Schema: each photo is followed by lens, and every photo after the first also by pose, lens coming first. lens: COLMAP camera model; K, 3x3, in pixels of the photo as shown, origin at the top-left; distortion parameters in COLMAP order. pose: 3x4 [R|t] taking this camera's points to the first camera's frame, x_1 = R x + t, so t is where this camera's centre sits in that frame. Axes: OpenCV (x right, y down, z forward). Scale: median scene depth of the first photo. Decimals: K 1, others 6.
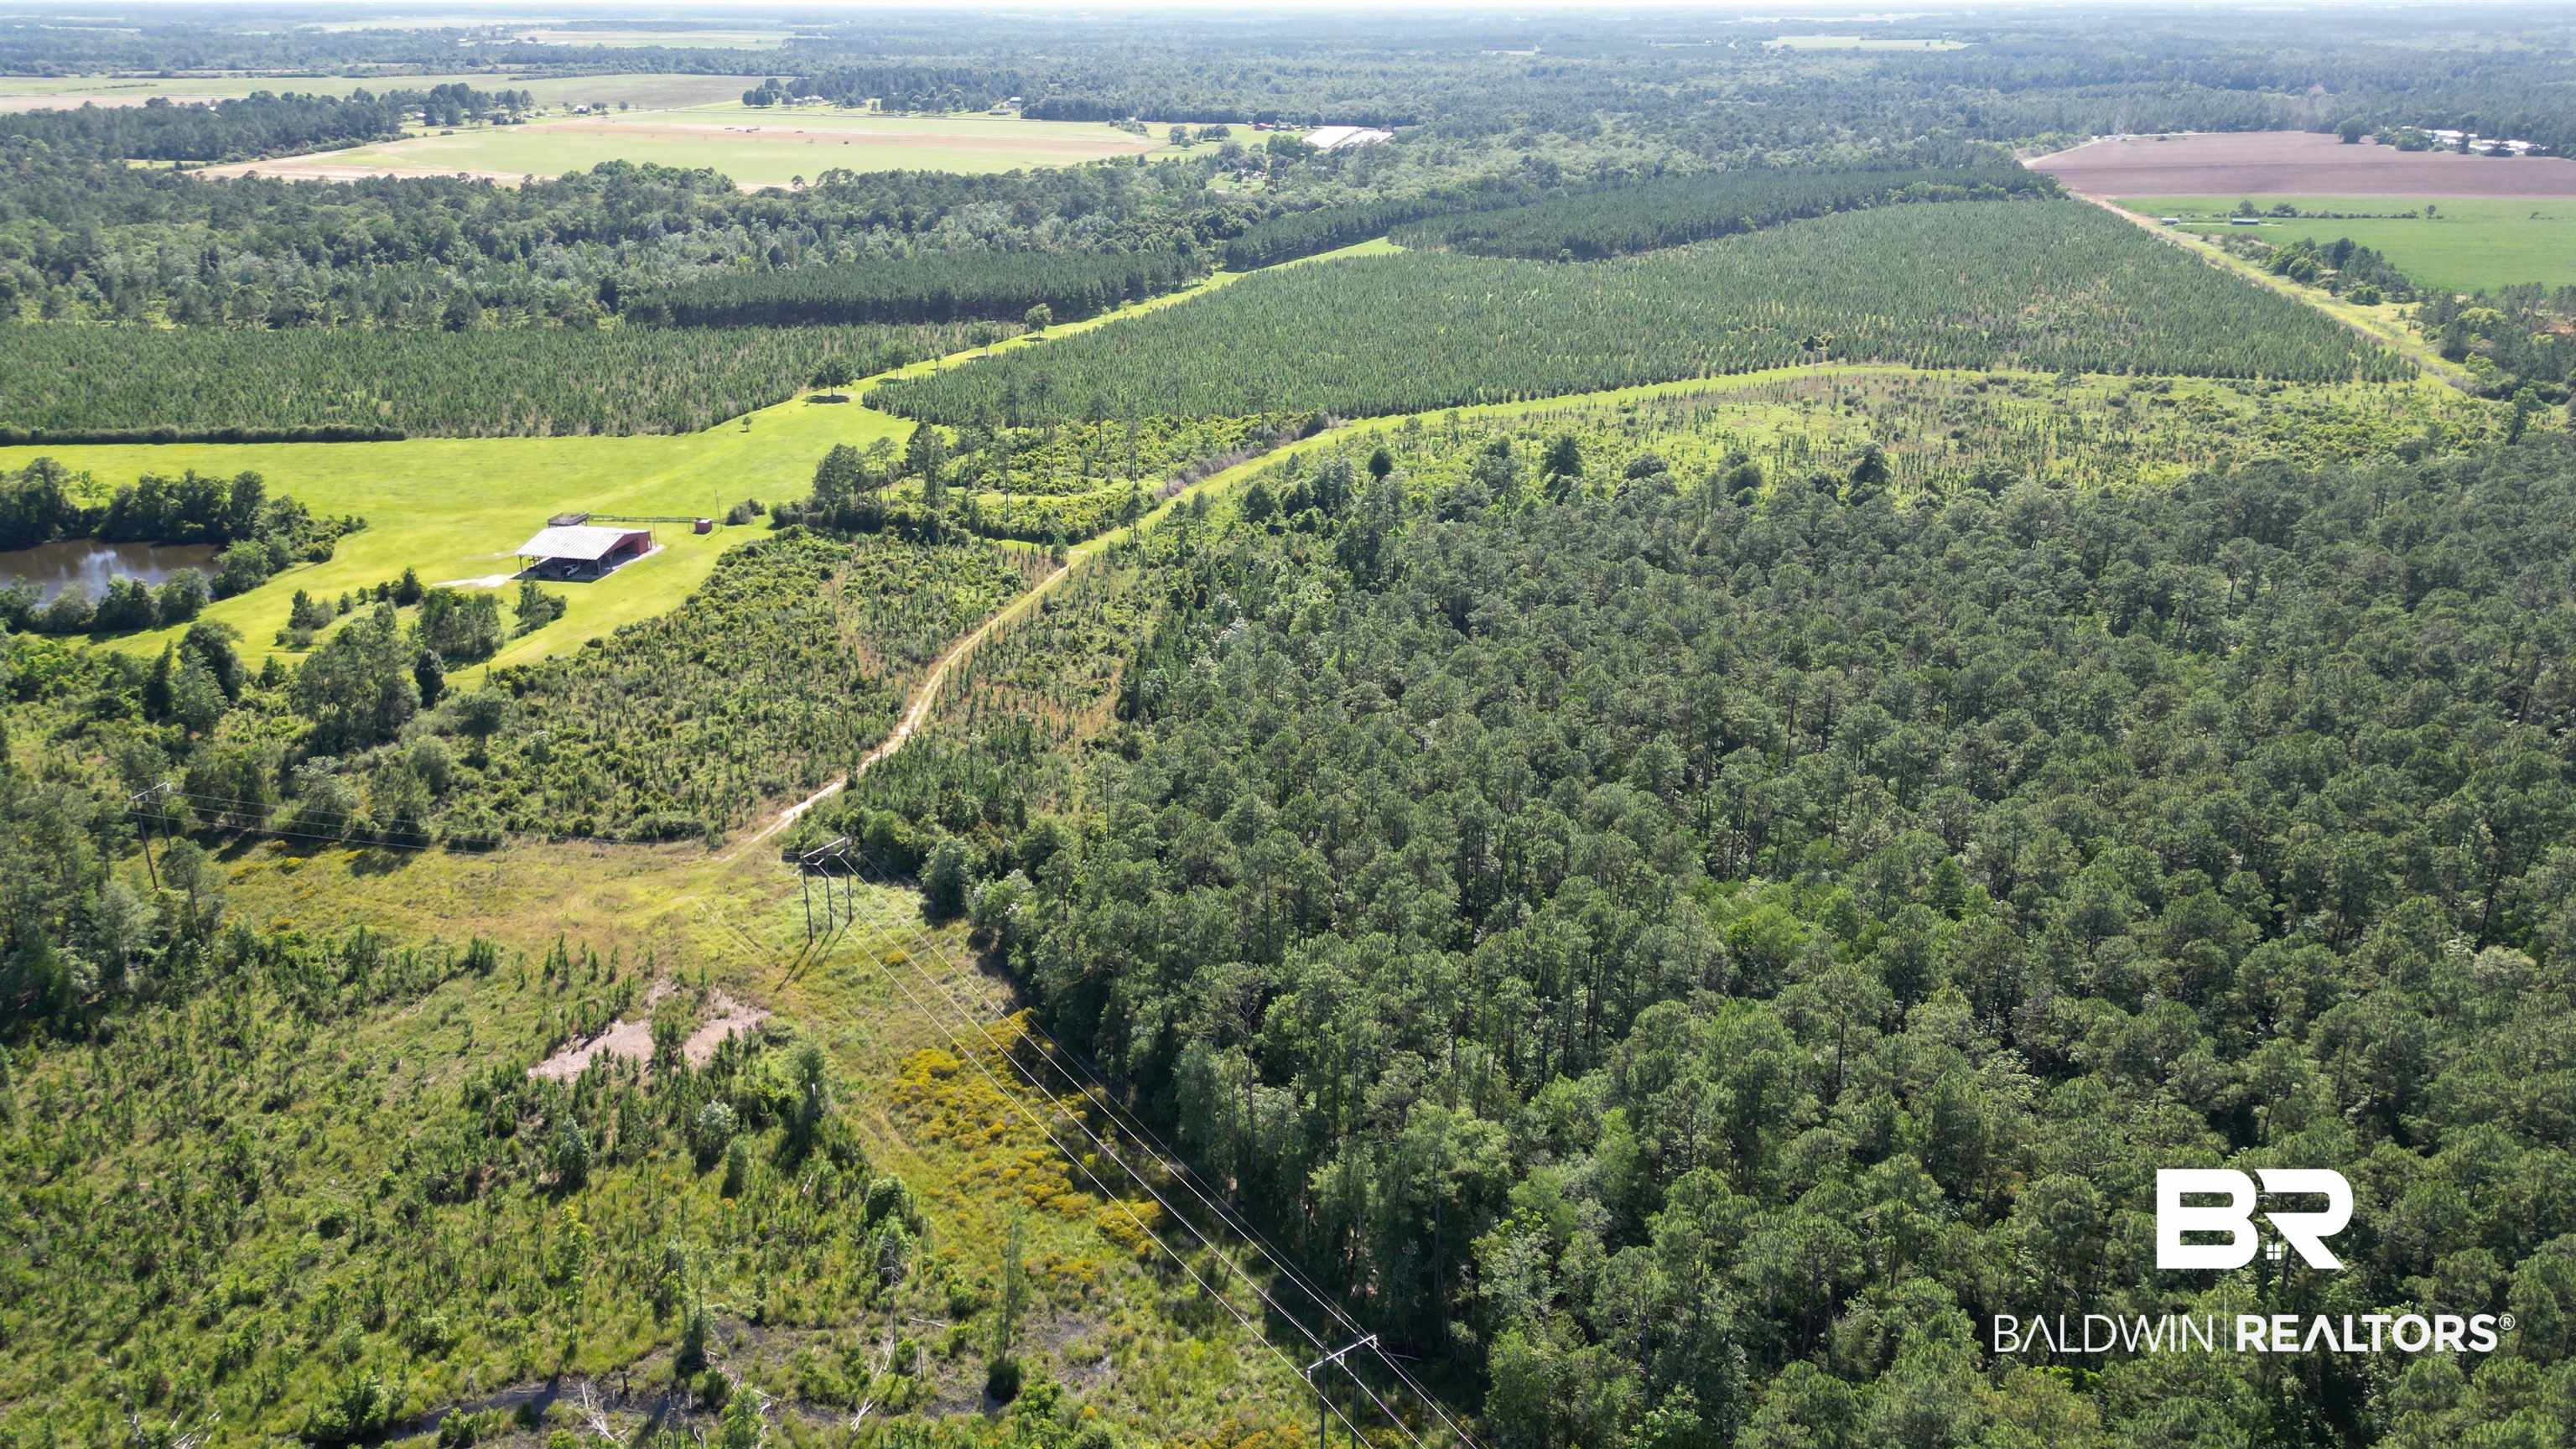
lens RADIAL K [[1817.0, 0, 1294.6], [0, 1817.0, 706.8], [0, 0, 1]] dist [0.072109, -0.063788]
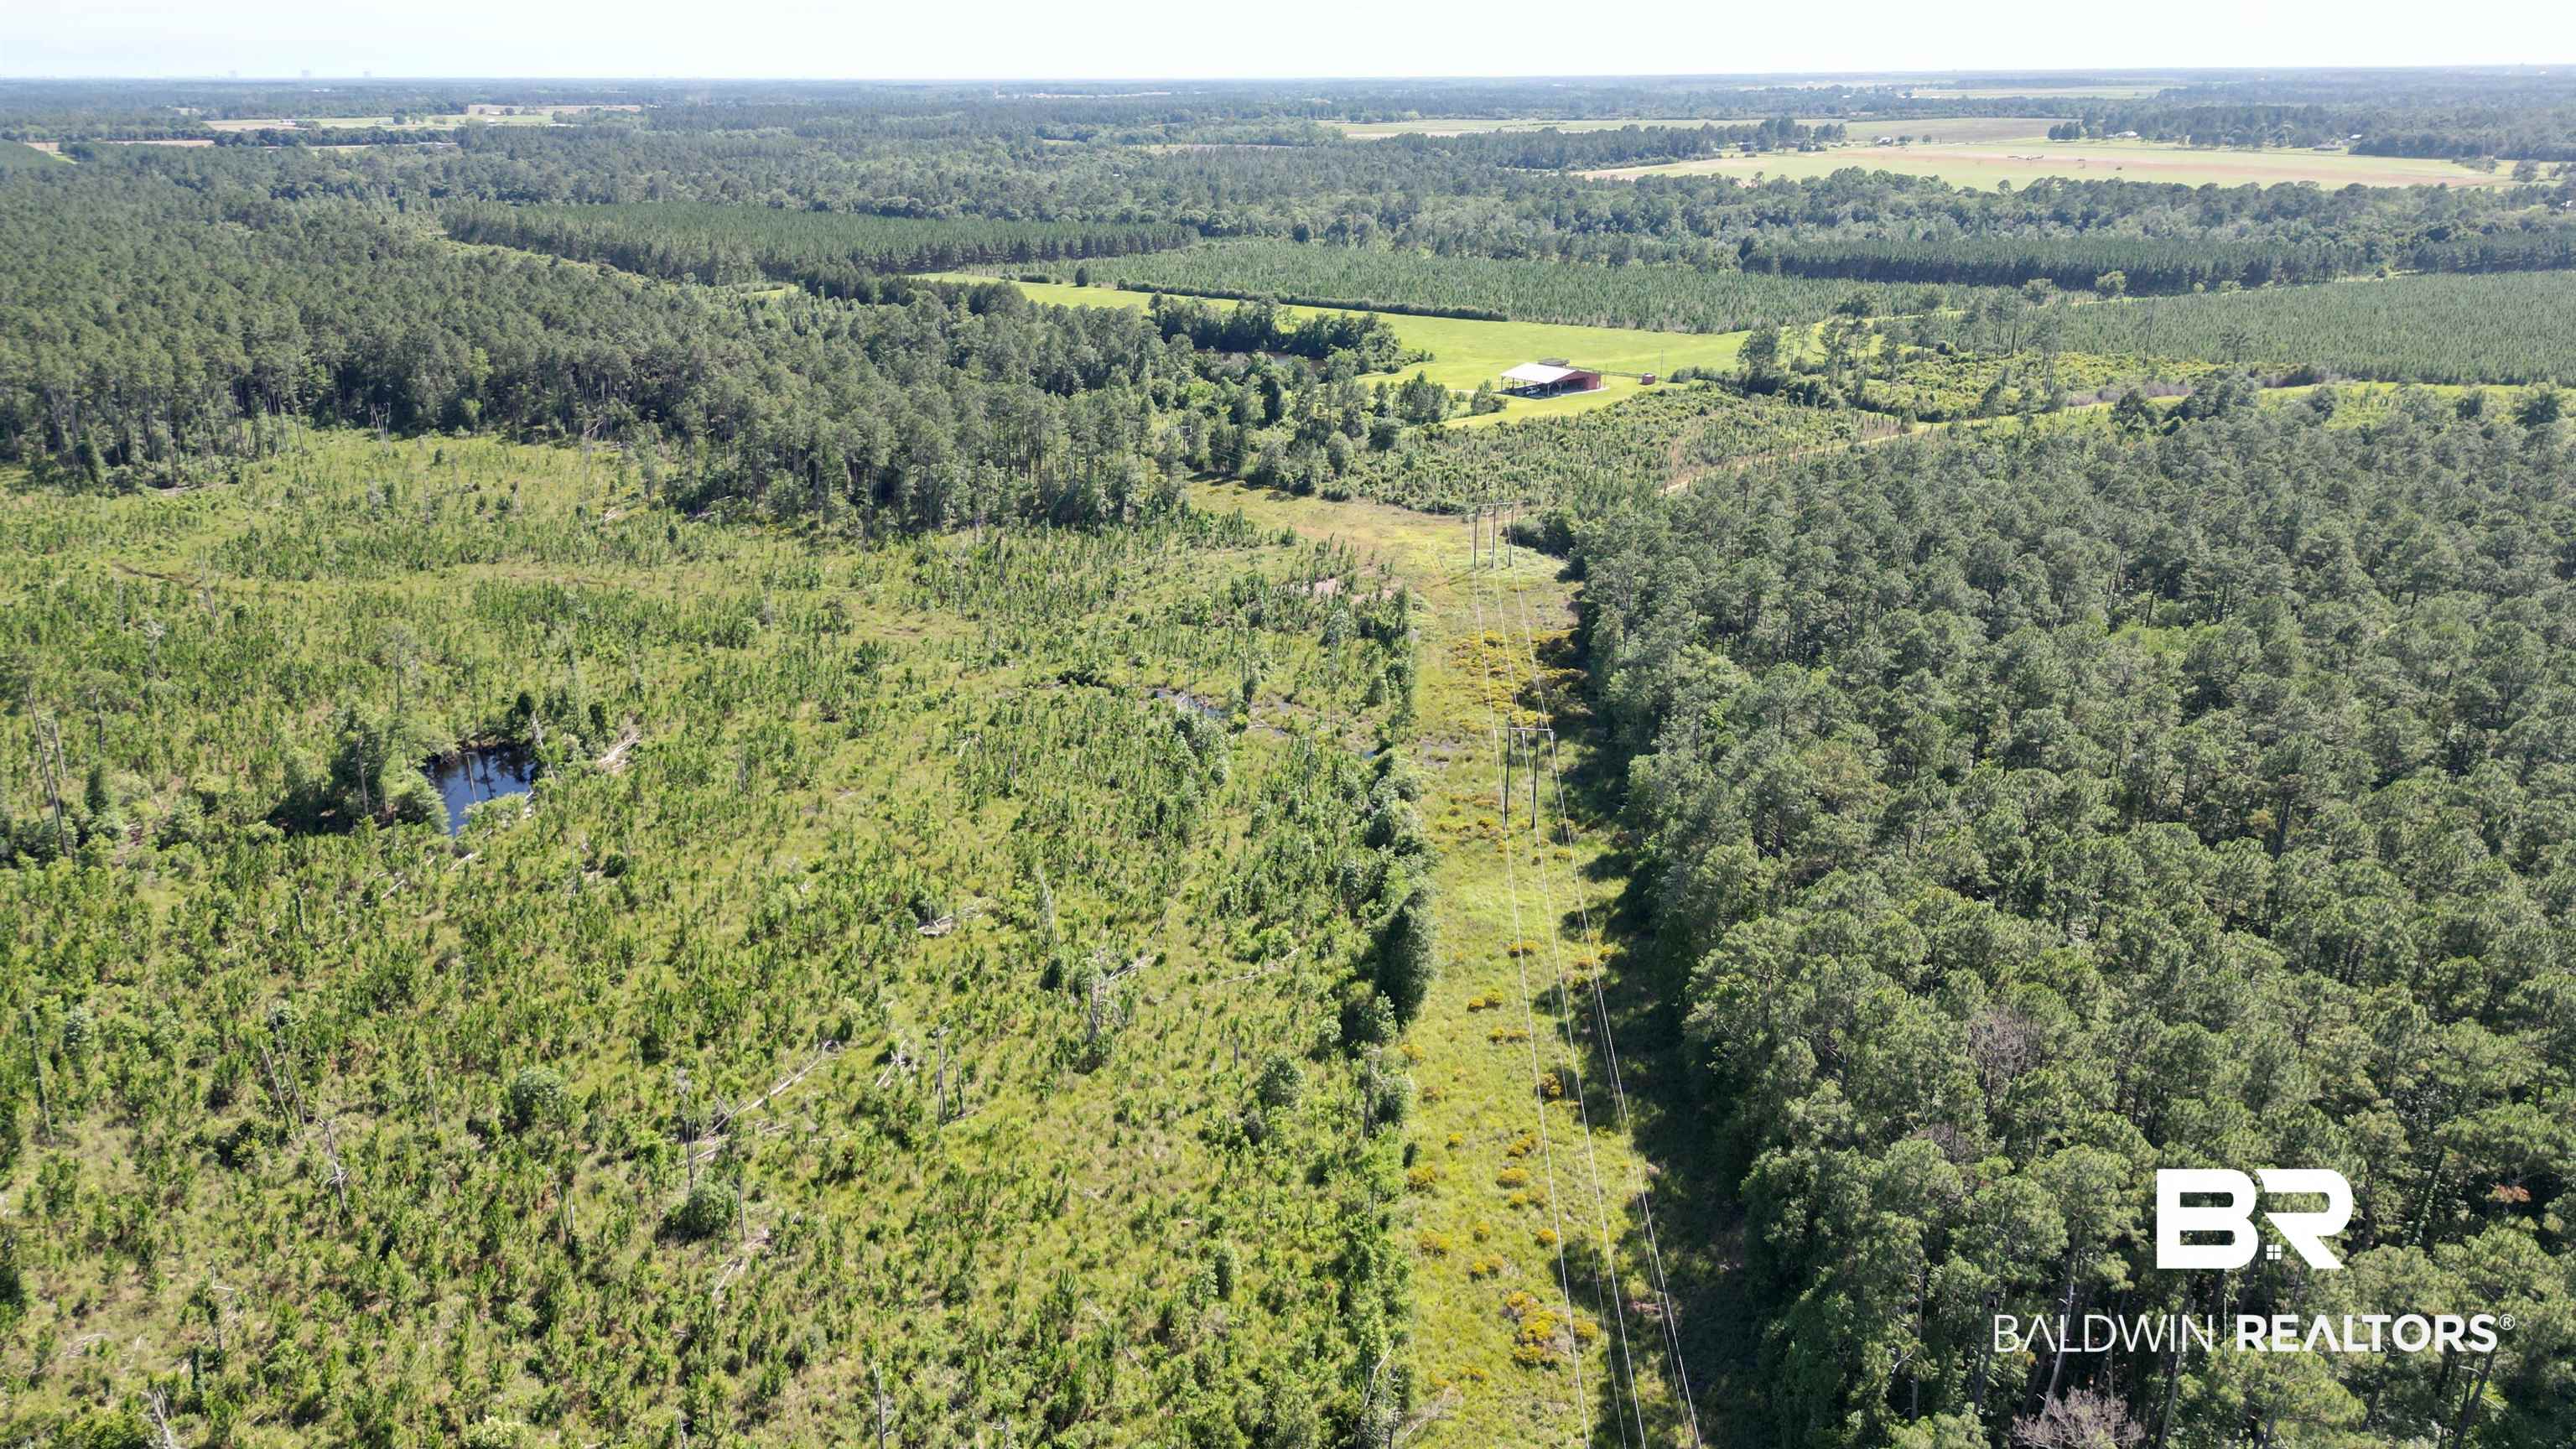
lens RADIAL K [[1817.0, 0, 1276.8], [0, 1817.0, 722.1], [0, 0, 1]] dist [0.072109, -0.063788]
pose [[0.761658, 0.215757, -0.611004, 0.220112], [-0.231558, 0.971303, 0.054332, 0.088525], [0.605192, 0.100100, 0.789761, -0.081931]]
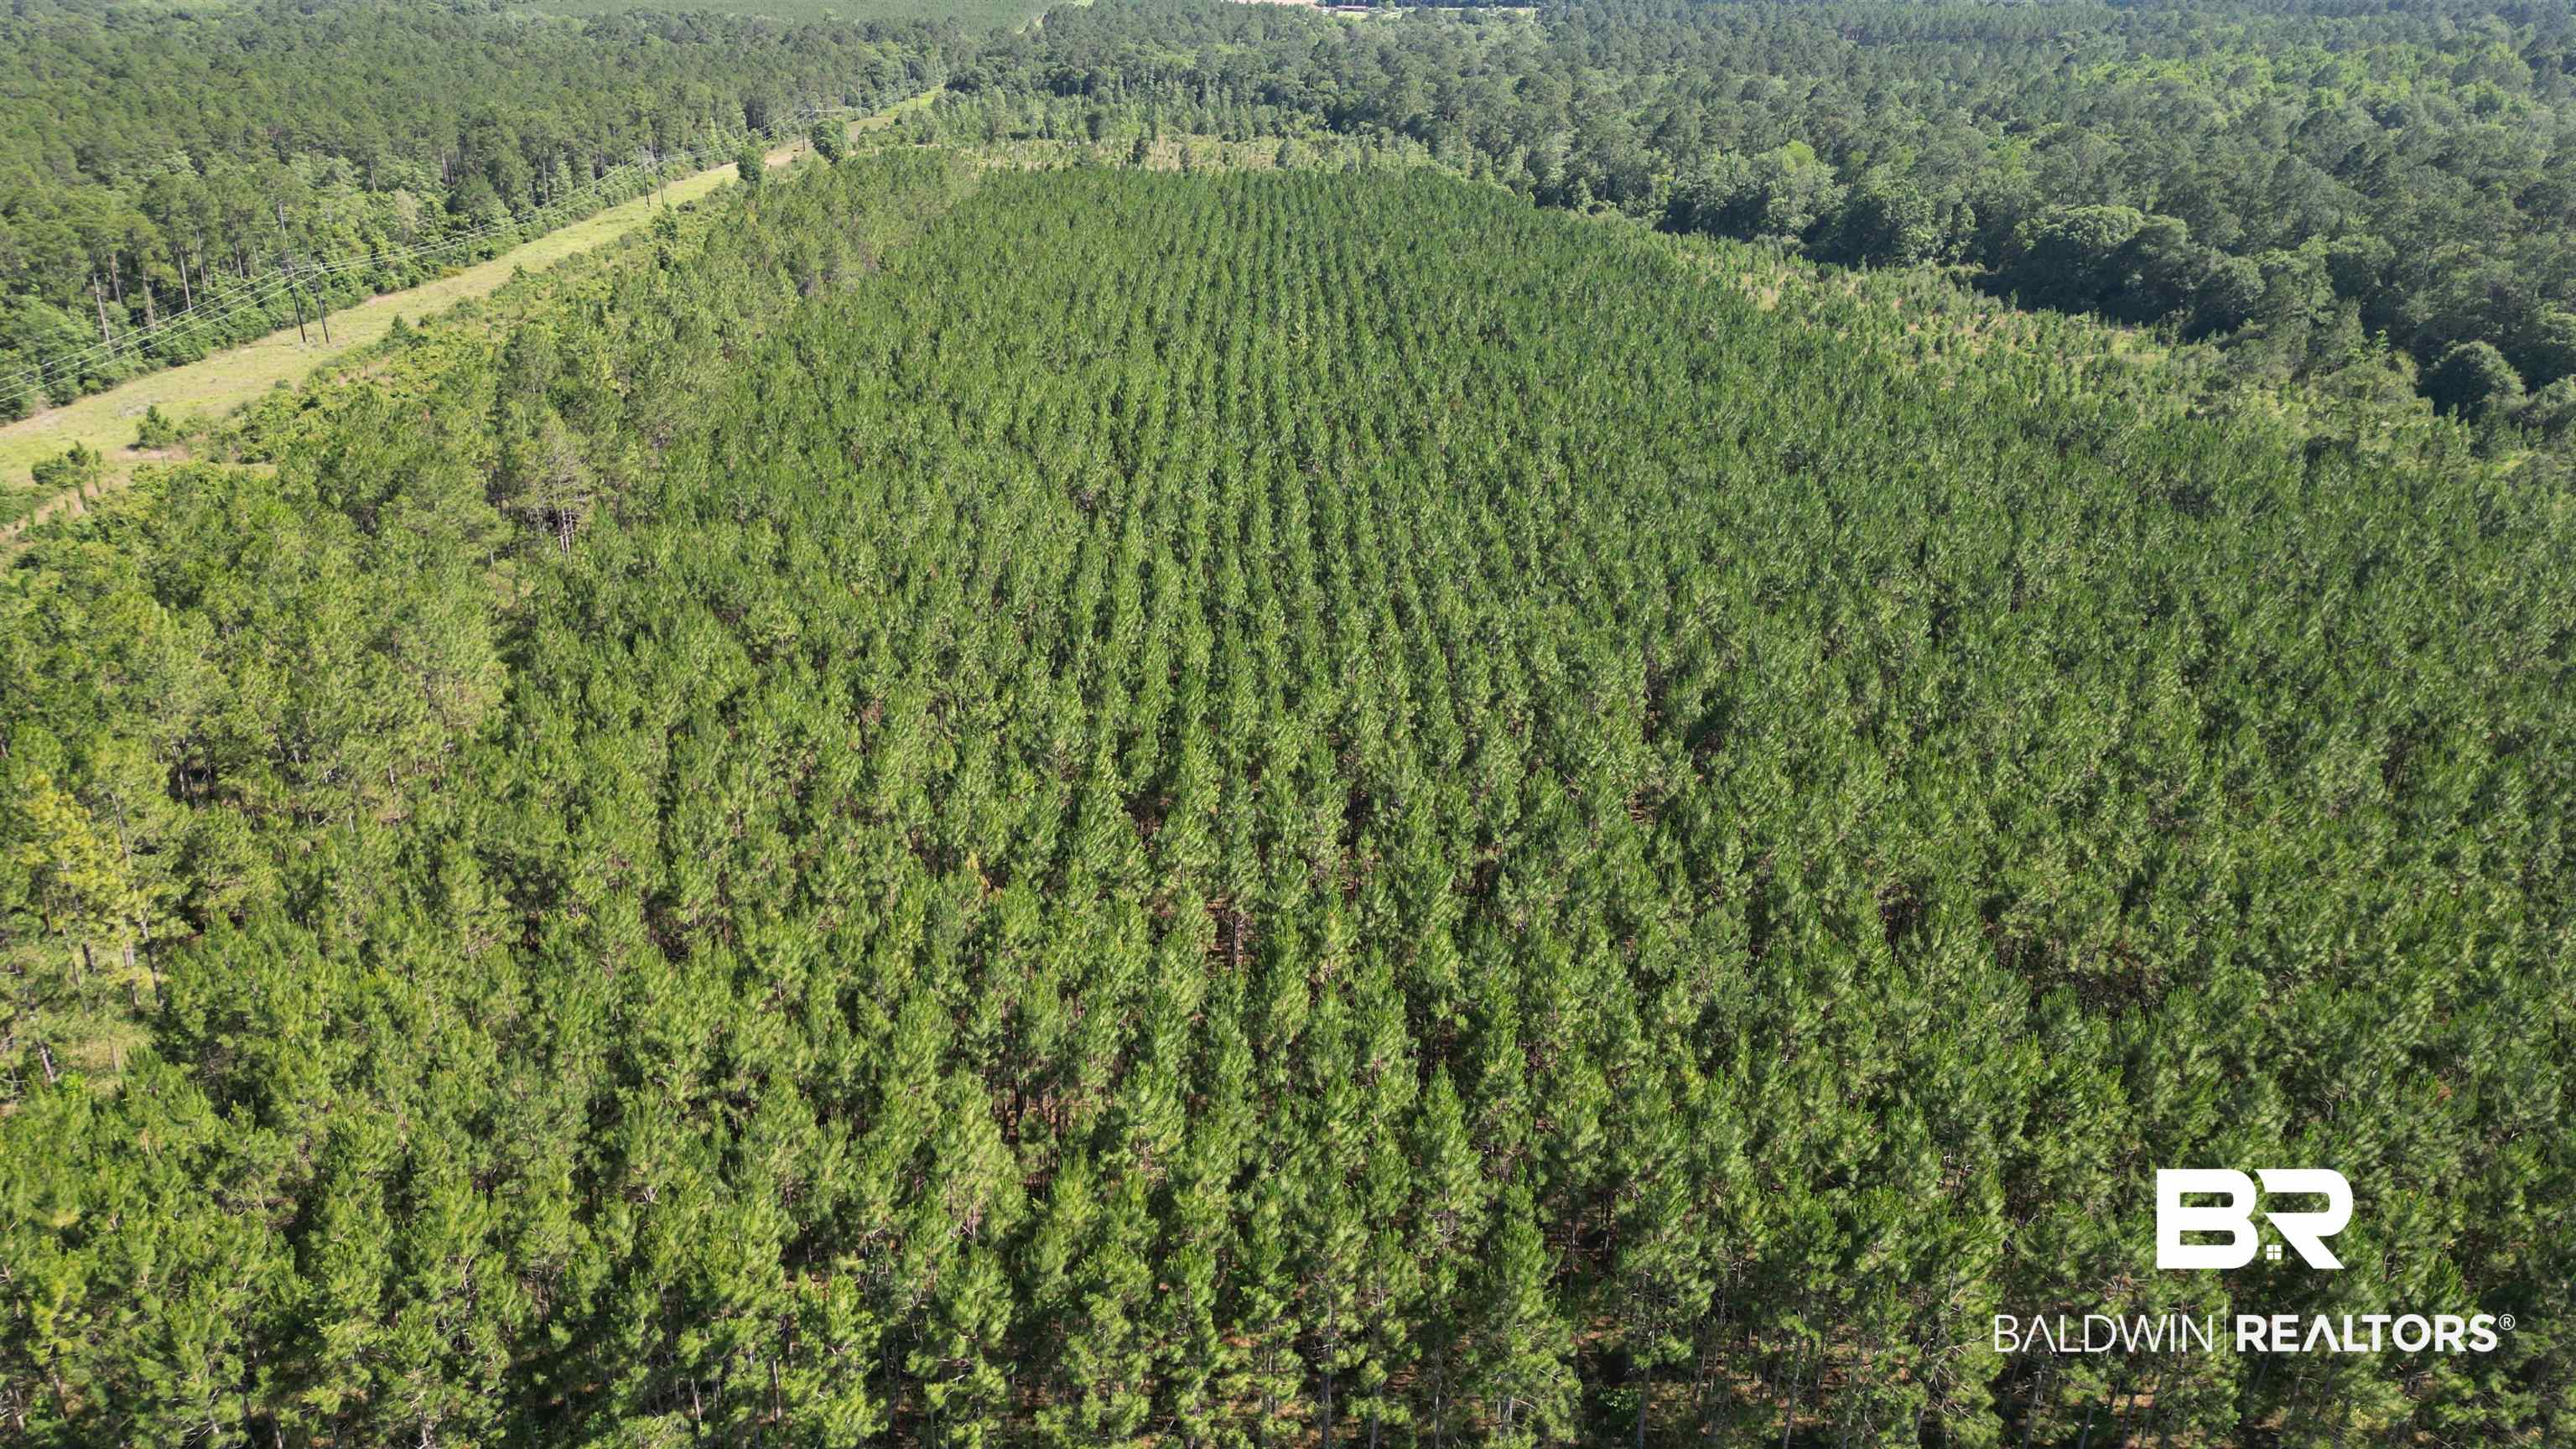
lens RADIAL K [[1817.0, 0, 1271.2], [0, 1817.0, 709.9], [0, 0, 1]] dist [0.072109, -0.063788]
pose [[0.177662, 0.385312, -0.905522, -0.879306], [-0.363189, 0.880875, 0.303567, -0.203701], [0.914620, 0.274943, 0.296439, 0.805752]]
